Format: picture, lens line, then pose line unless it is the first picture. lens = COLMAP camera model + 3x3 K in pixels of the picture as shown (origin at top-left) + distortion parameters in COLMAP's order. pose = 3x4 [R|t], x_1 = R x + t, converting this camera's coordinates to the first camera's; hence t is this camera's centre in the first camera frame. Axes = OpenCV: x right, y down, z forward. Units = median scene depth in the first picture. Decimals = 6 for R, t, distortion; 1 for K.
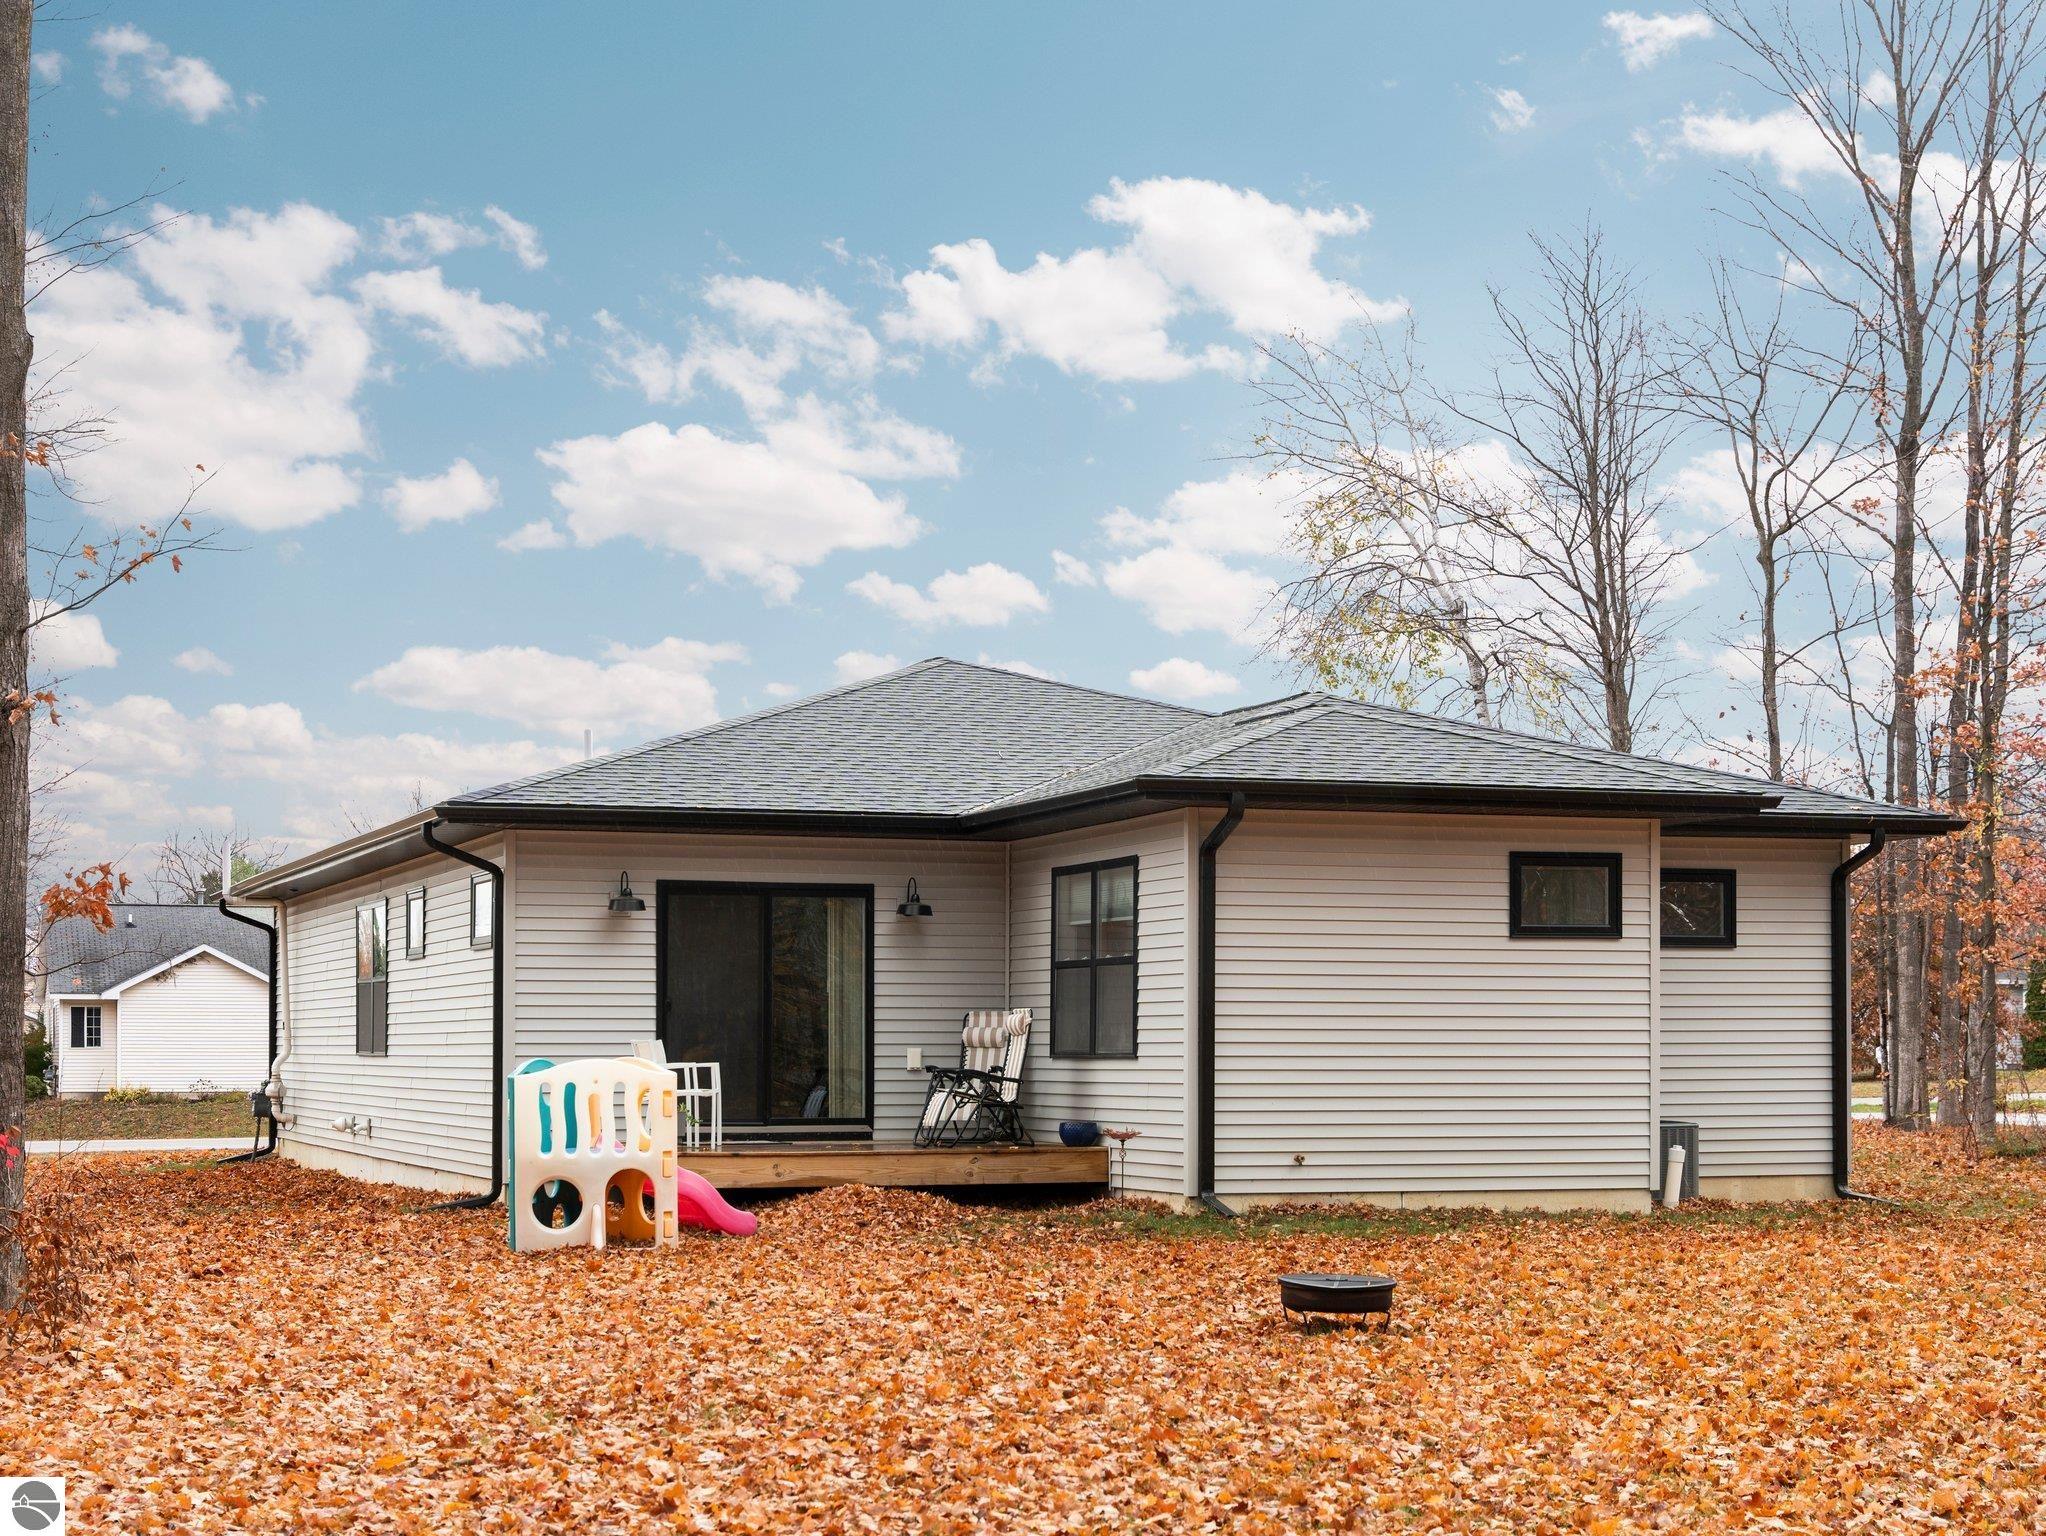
lens RADIAL K [[3001.8, 0, 1023.0], [0, 3001.8, 768.0], [0, 0, 1]] dist [0.005802, 0.005614]
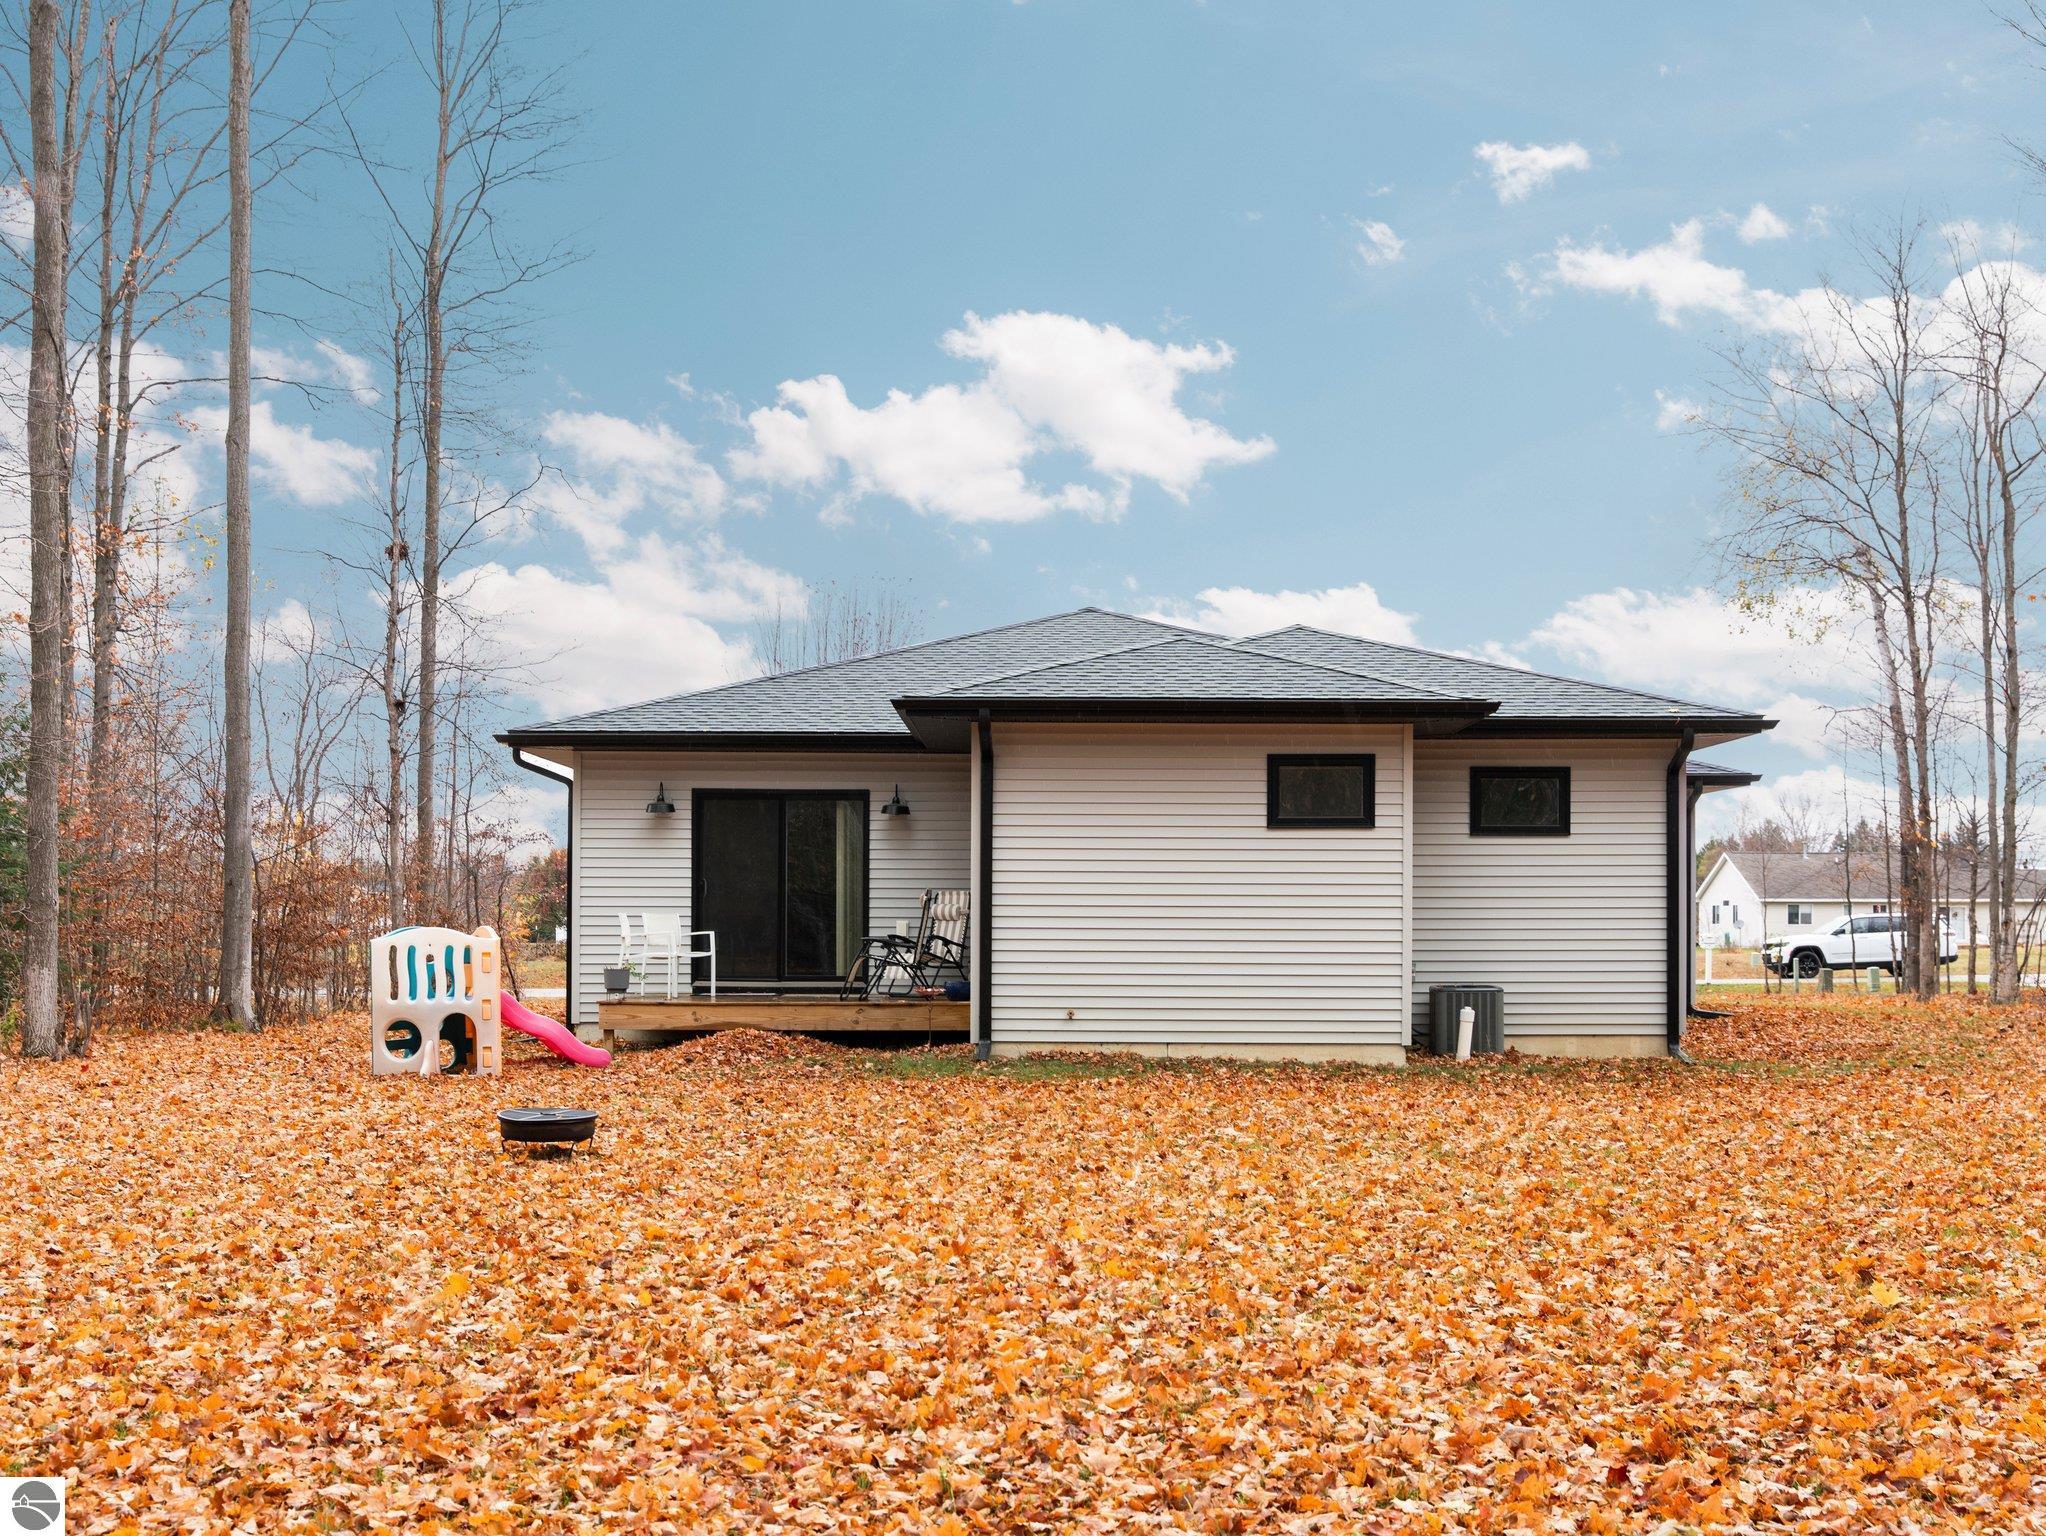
lens RADIAL K [[2327.2, 0, 1023.0], [0, 2327.2, 768.0], [0, 0, 1]] dist [-0.007026, 0.000336]
pose [[0.955629, -0.015877, -0.294144, 0.334237], [0.023790, 0.999444, 0.023341, 0.009612], [0.293610, -0.029303, 0.955476, 0.104947]]
